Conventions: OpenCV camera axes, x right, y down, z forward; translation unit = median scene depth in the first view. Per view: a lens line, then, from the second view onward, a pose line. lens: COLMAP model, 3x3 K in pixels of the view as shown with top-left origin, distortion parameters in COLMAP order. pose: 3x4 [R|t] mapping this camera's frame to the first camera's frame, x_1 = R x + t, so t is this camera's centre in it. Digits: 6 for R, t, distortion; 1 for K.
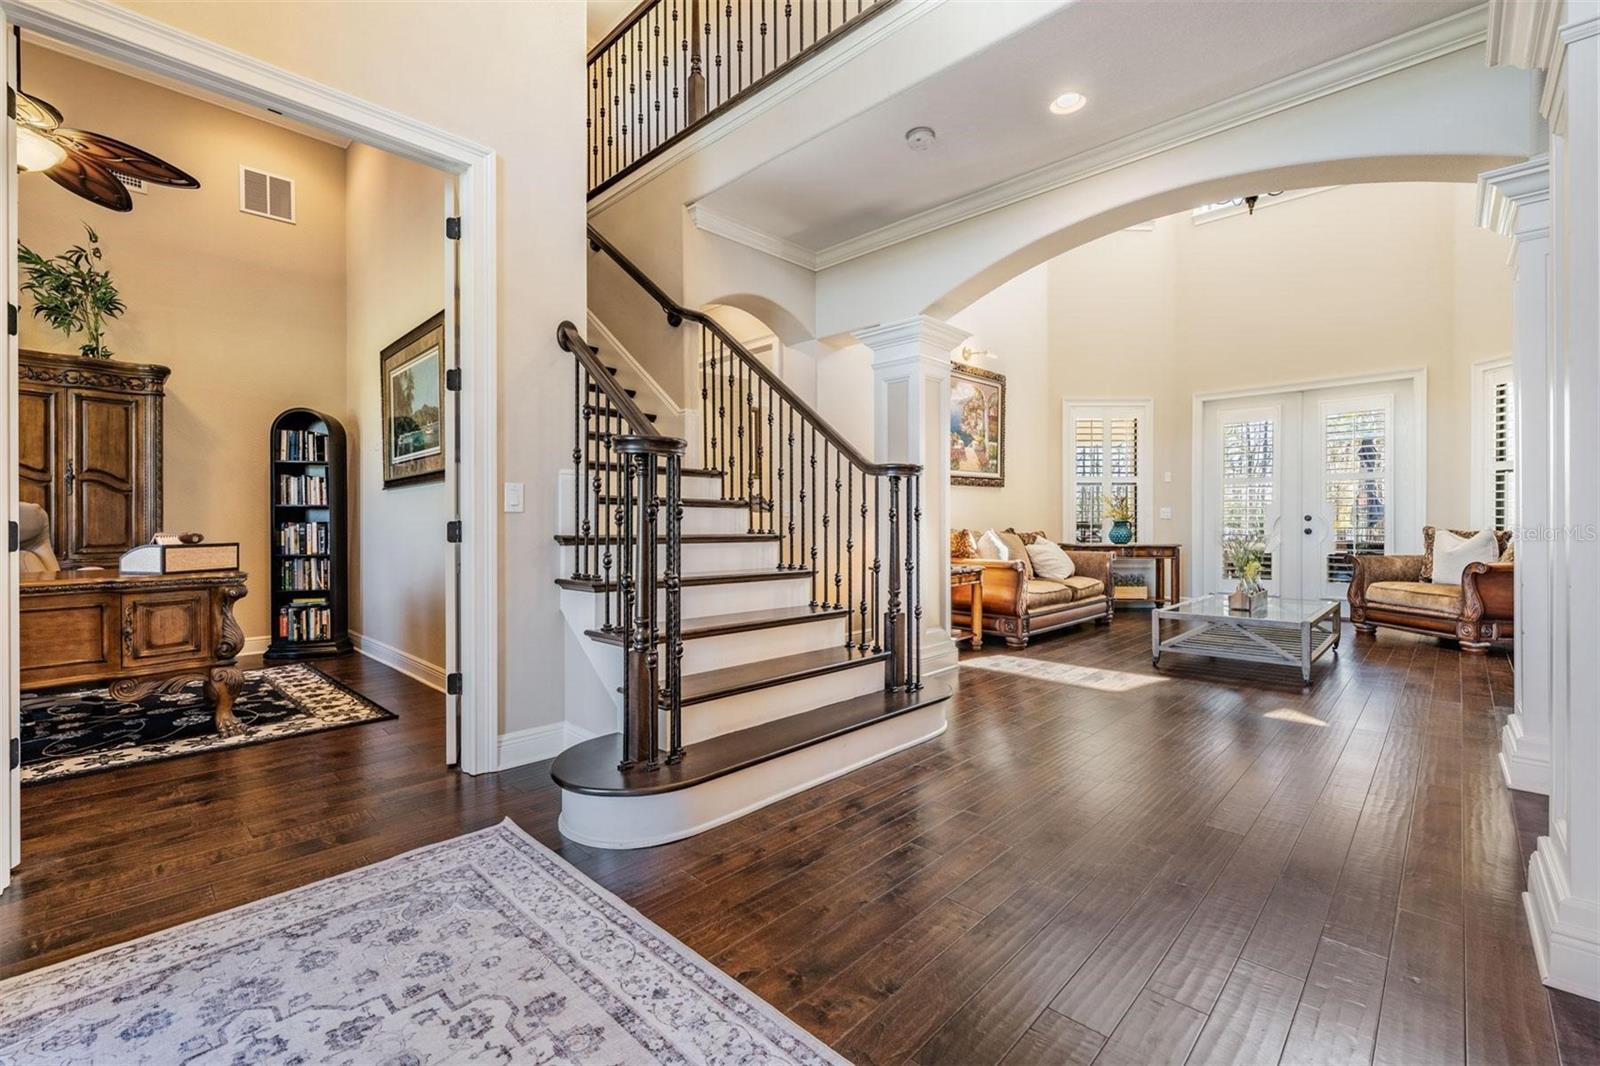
lens RADIAL K [[683.9, 0, 792.0], [0, 683.9, 524.3], [0, 0, 1]] dist [0.001701, -0.000964]
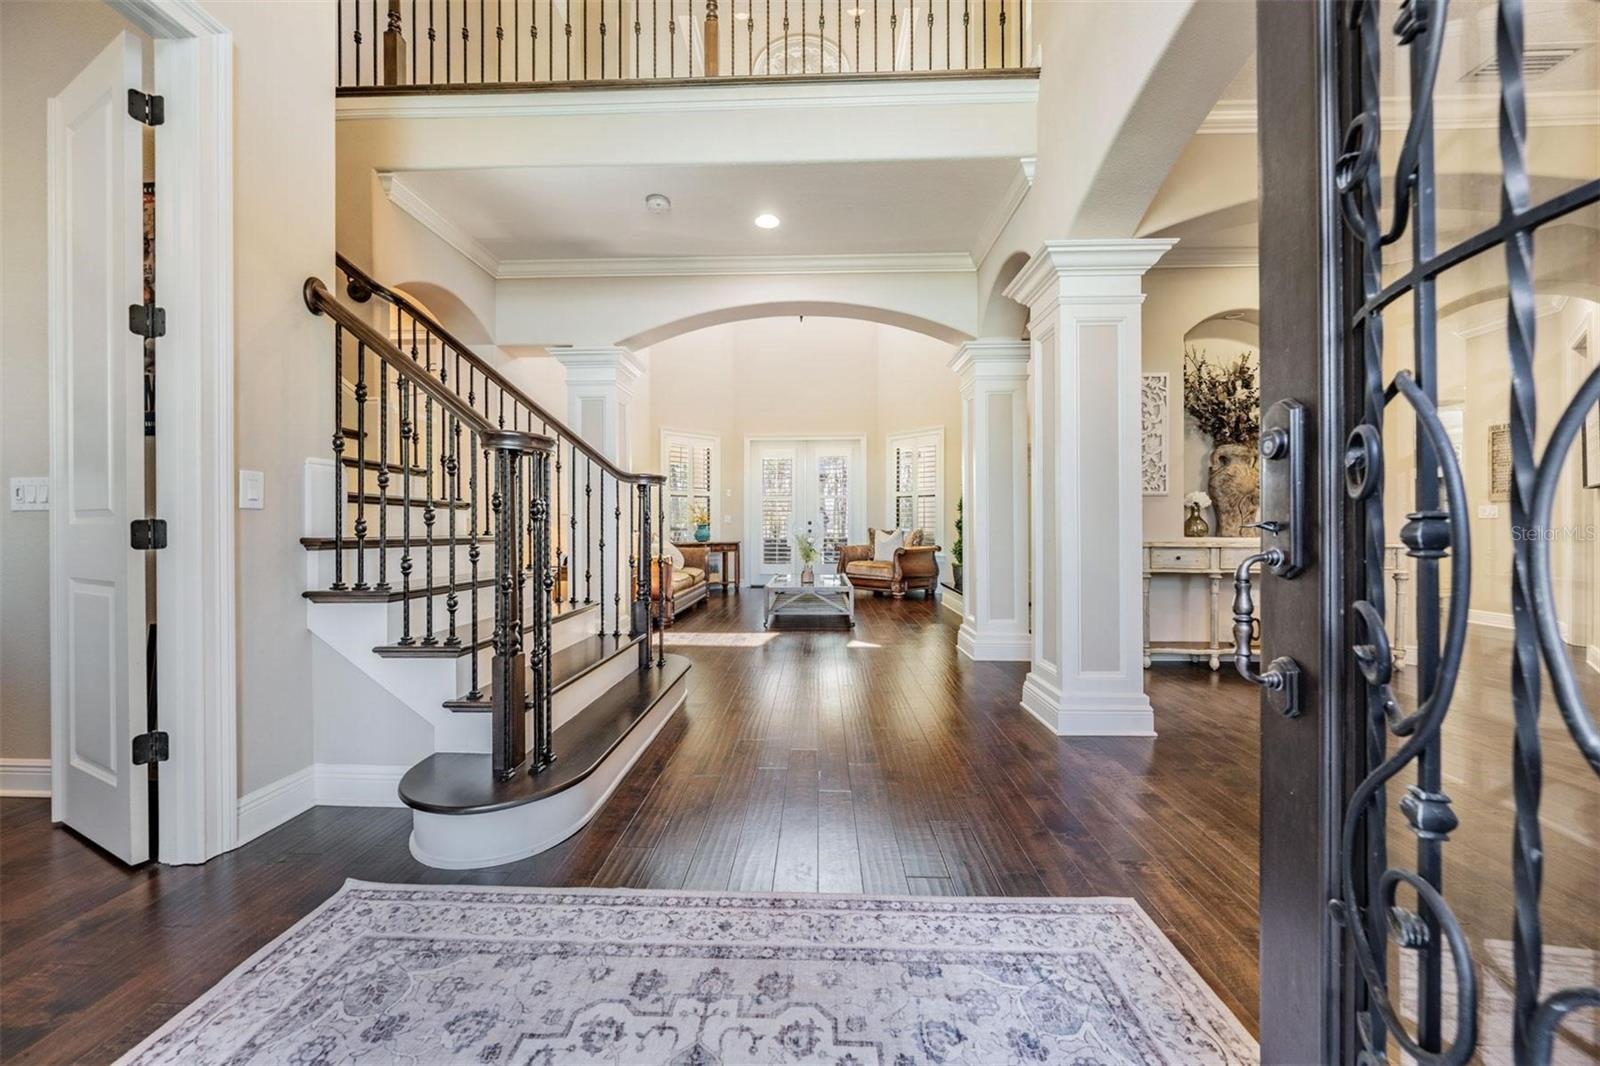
lens RADIAL K [[585.1, 0, 800.3], [0, 585.1, 527.5], [0, 0, 1]] dist [-0.003347, 0.000568]
pose [[0.740018, -0.001864, 0.672585, -0.458533], [0.003422, 0.999994, -0.000993, 0.008032], [-0.672579, 0.003036, 0.740019, 0.109356]]
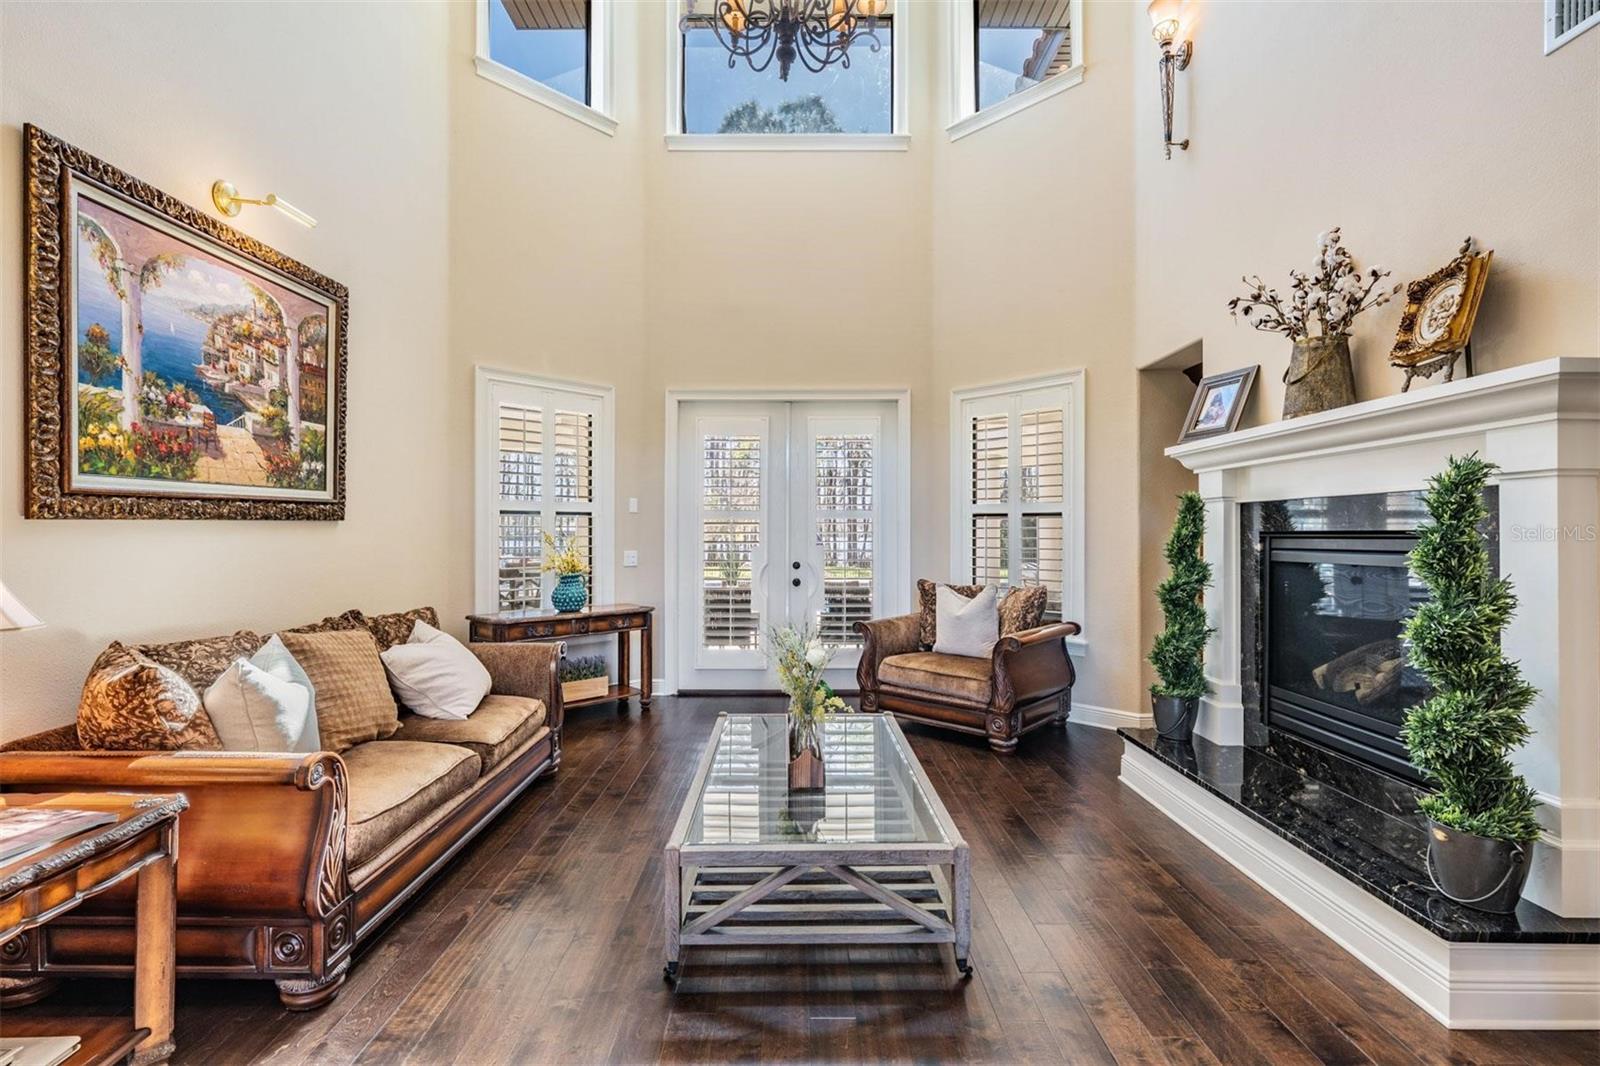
lens RADIAL K [[713.6, 0, 797.1], [0, 713.6, 529.0], [0, 0, 1]] dist [-0.001817, -0.001438]
pose [[0.713118, 0.005592, 0.701021, 0.563071], [0.000903, 0.999960, -0.008895, -0.130638], [-0.701043, 0.006976, 0.713085, 1.276564]]
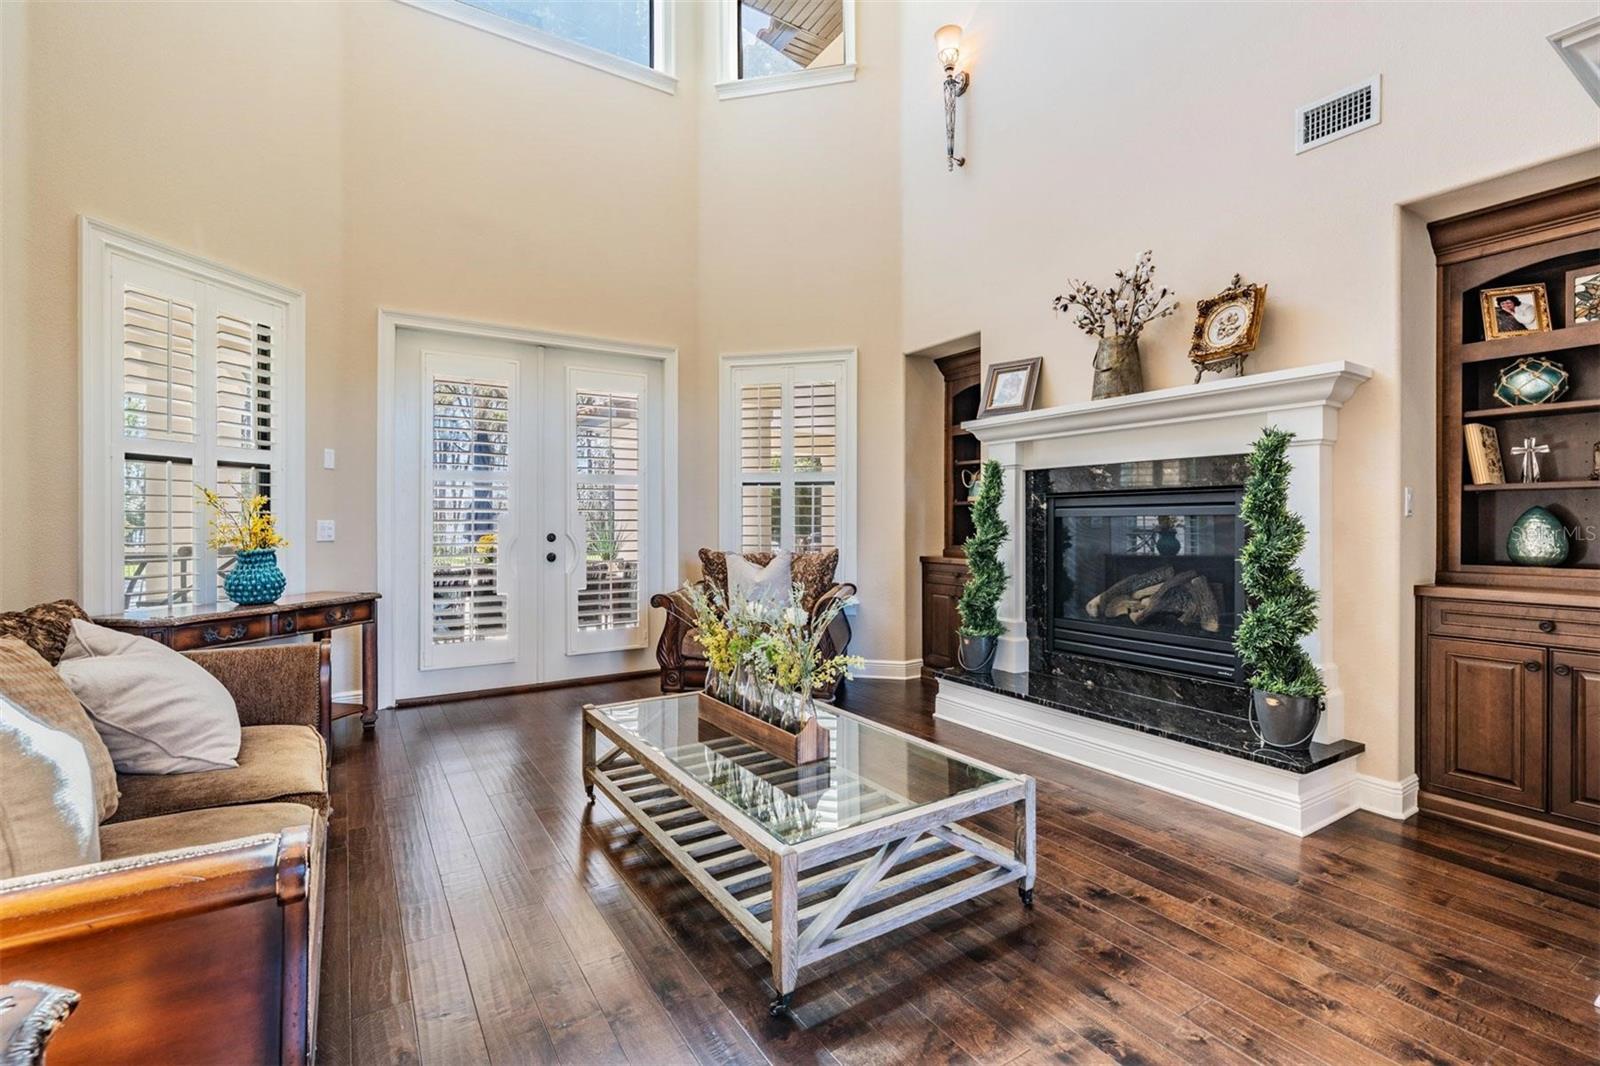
lens RADIAL K [[713.6, 0, 796.3], [0, 713.6, 521.6], [0, 0, 1]] dist [-0.001817, -0.001438]
pose [[0.228048, 0.000303, 0.973650, 0.392069], [0.003810, 0.999992, -0.001203, -0.069456], [-0.973642, 0.003984, 0.228045, 1.841586]]
